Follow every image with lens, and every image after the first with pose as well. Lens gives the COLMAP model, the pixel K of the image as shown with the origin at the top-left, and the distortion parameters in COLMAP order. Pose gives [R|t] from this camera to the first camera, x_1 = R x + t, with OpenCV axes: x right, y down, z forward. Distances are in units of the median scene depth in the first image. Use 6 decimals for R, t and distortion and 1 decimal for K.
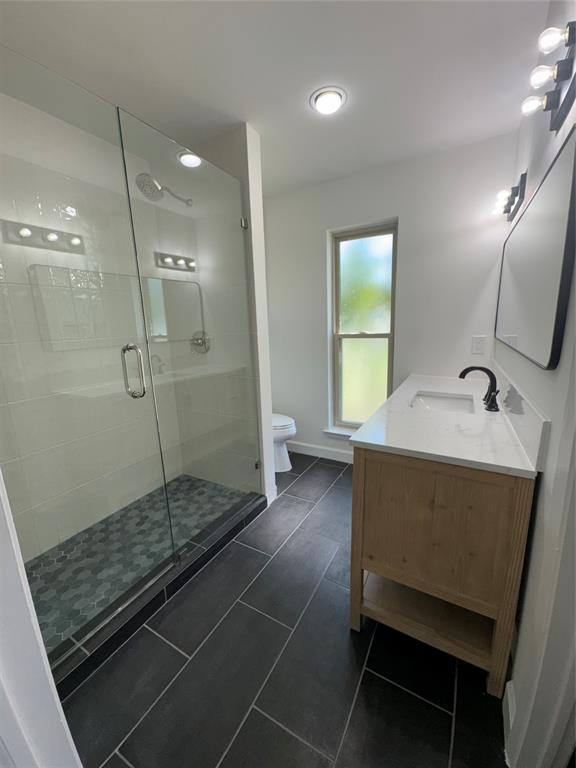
lens RADIAL K [[306.0, 0, 288.8], [0, 306.0, 384.7], [0, 0, 1]] dist [0.000830, -0.000249]
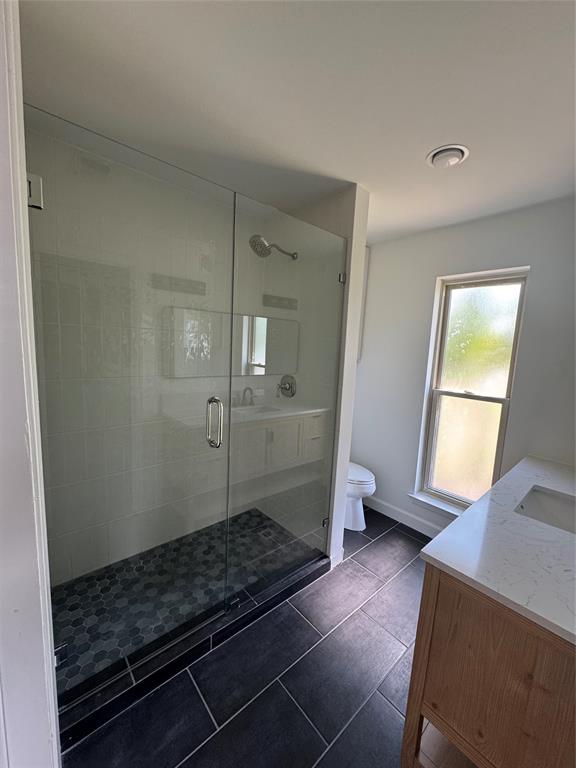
lens RADIAL K [[306.0, 0, 289.8], [0, 306.0, 382.4], [0, 0, 1]] dist [0.000830, -0.000249]
pose [[0.943330, 0.120083, -0.309367, 0.035249], [-0.142075, 0.988618, -0.049481, -0.105905], [0.299904, 0.090630, 0.949654, 0.031854]]
